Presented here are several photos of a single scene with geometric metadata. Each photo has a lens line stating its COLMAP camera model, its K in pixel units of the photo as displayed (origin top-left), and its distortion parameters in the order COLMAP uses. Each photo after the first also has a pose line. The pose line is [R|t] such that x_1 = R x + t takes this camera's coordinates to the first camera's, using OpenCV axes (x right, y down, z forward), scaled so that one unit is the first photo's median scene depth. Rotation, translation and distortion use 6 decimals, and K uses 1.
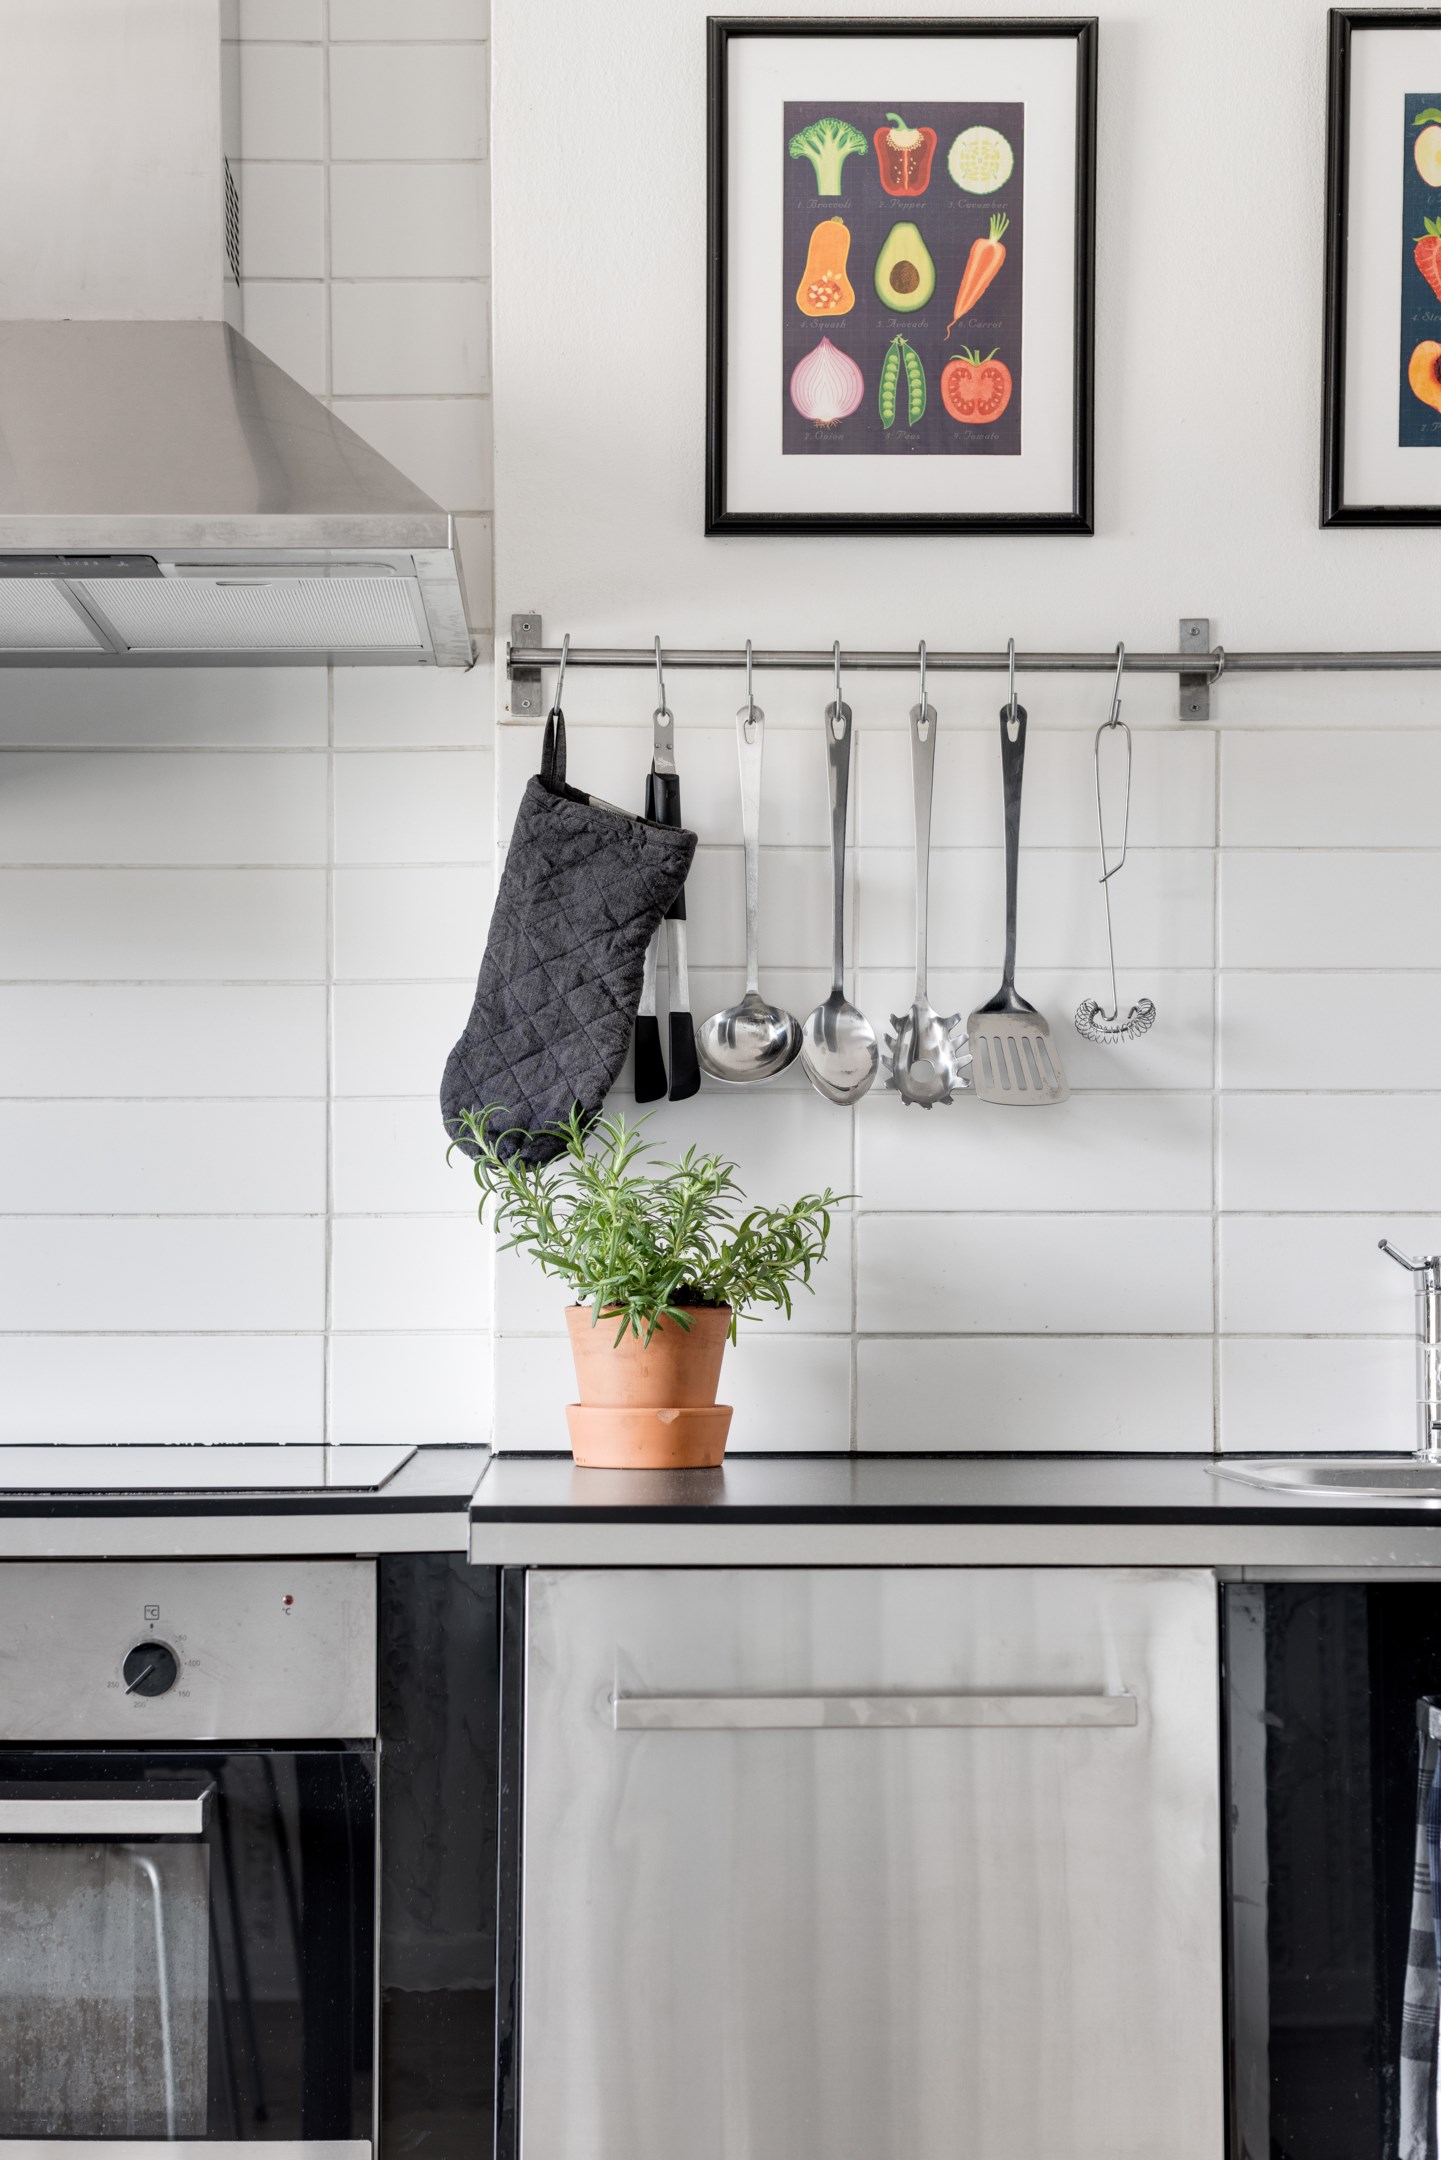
lens RADIAL K [[3200.3, 0, 723.6], [0, 3200.3, 1102.1], [0, 0, 1]] dist [0.094776, 0.000000]
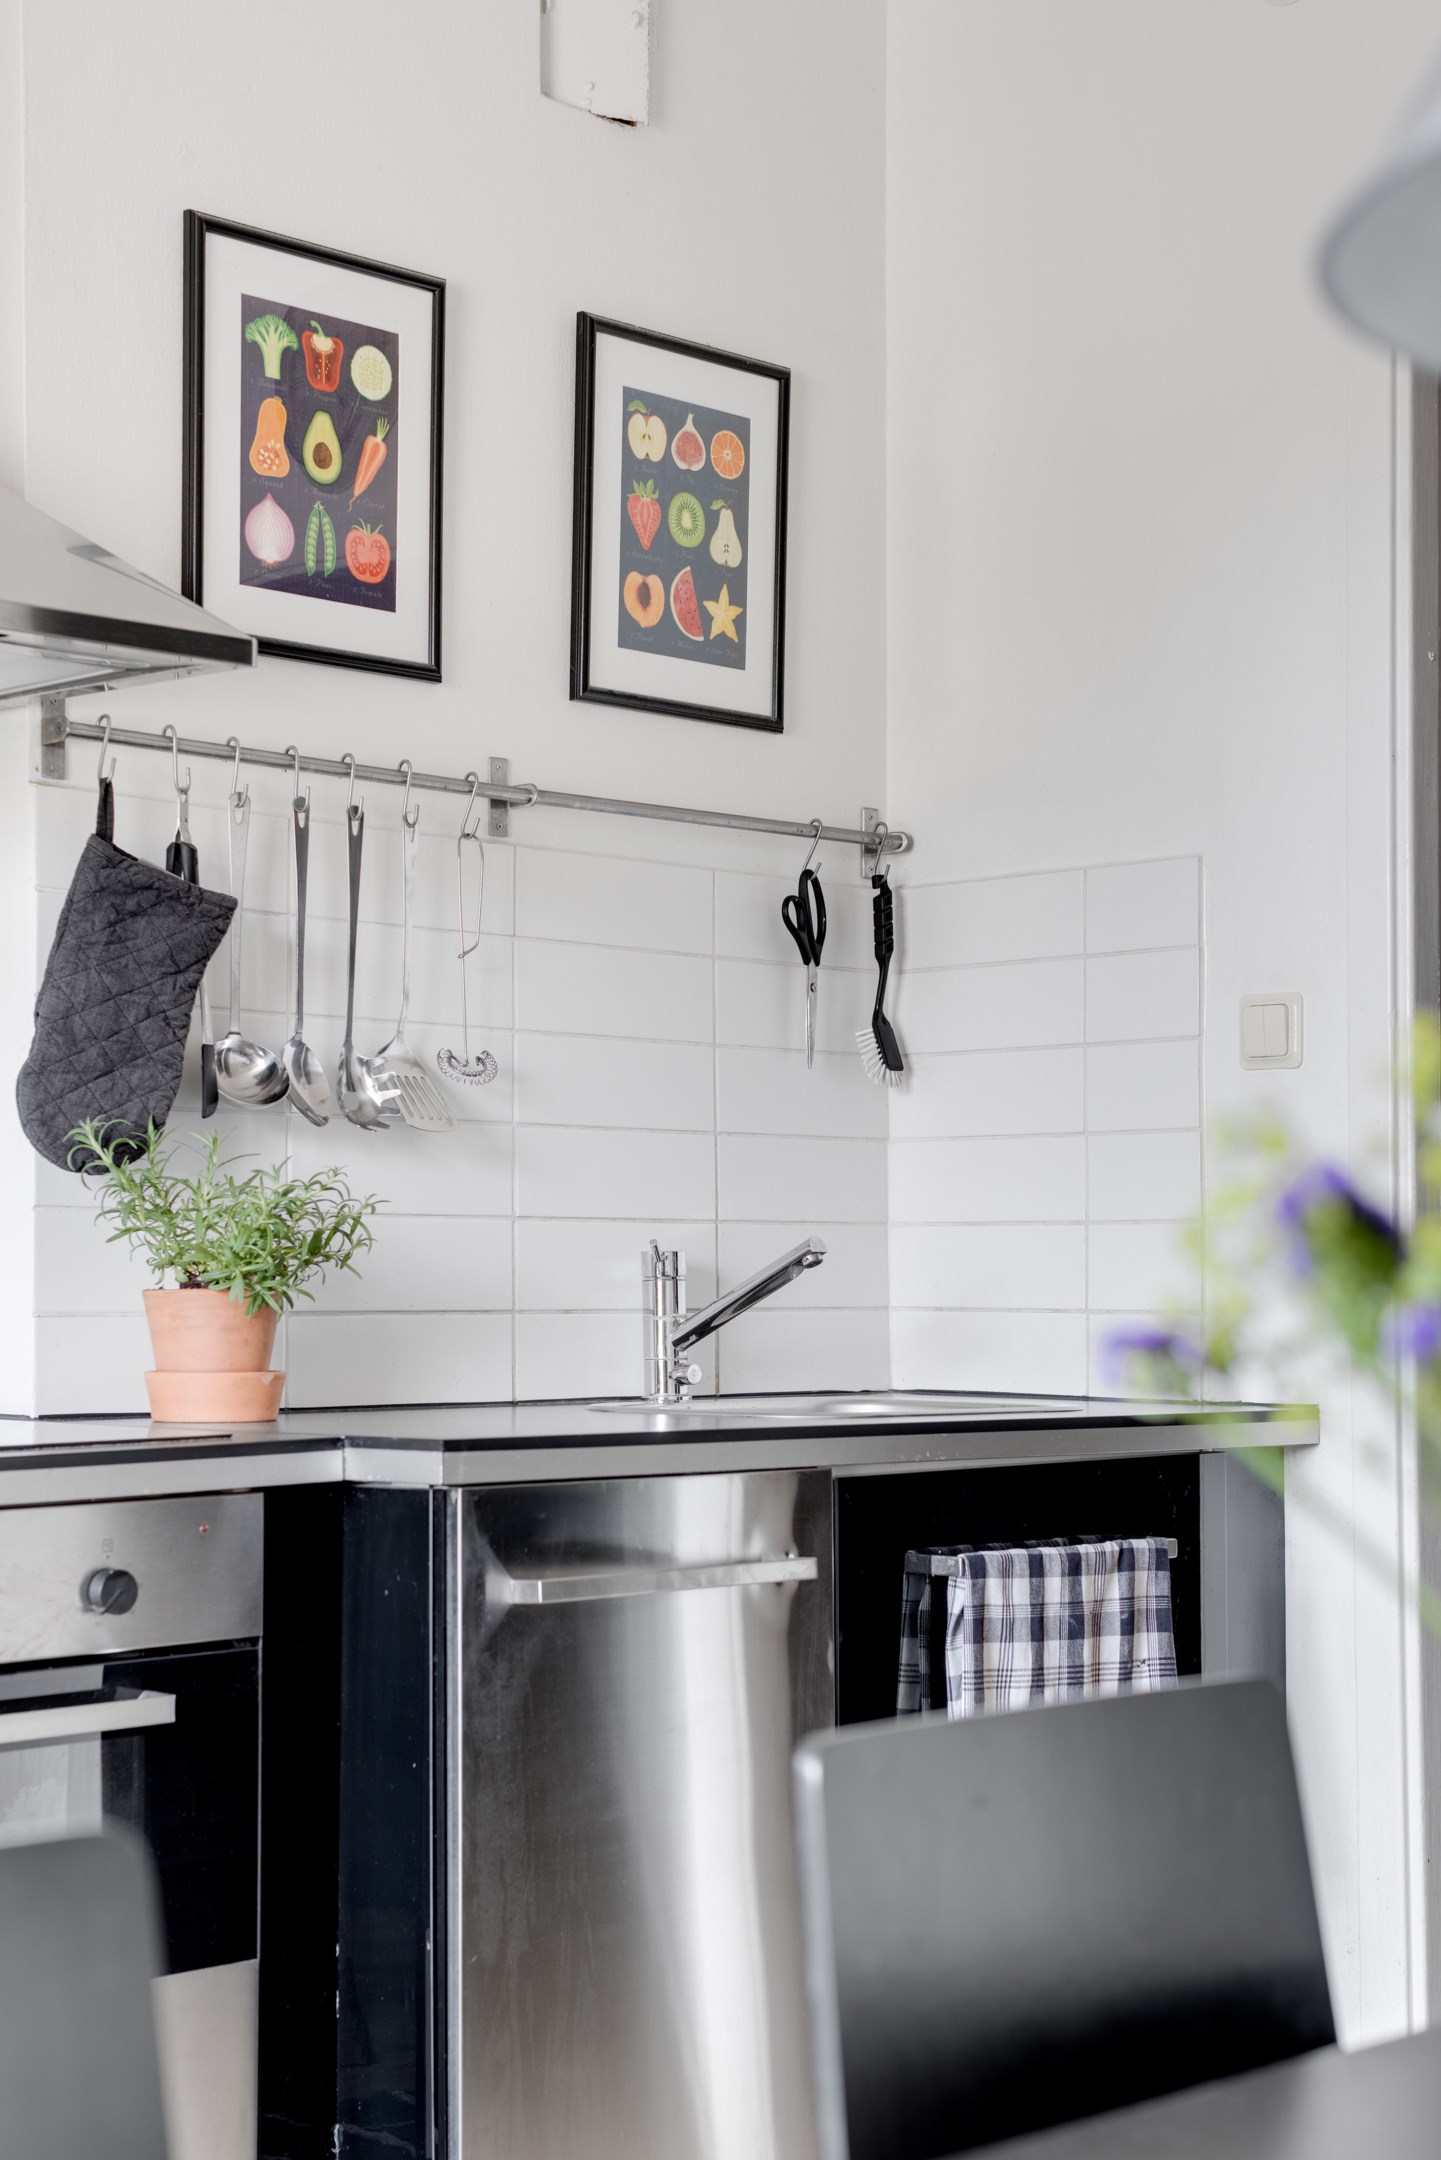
lens RADIAL K [[3200.3, 0, 718.0], [0, 3200.3, 1087.0], [0, 0, 1]] dist [0.094776, 0.000000]
pose [[0.743731, 0.041463, 0.667192, -0.645442], [-0.037405, 0.999092, -0.020393, 0.005051], [-0.667432, -0.009790, 0.744606, -0.021161]]
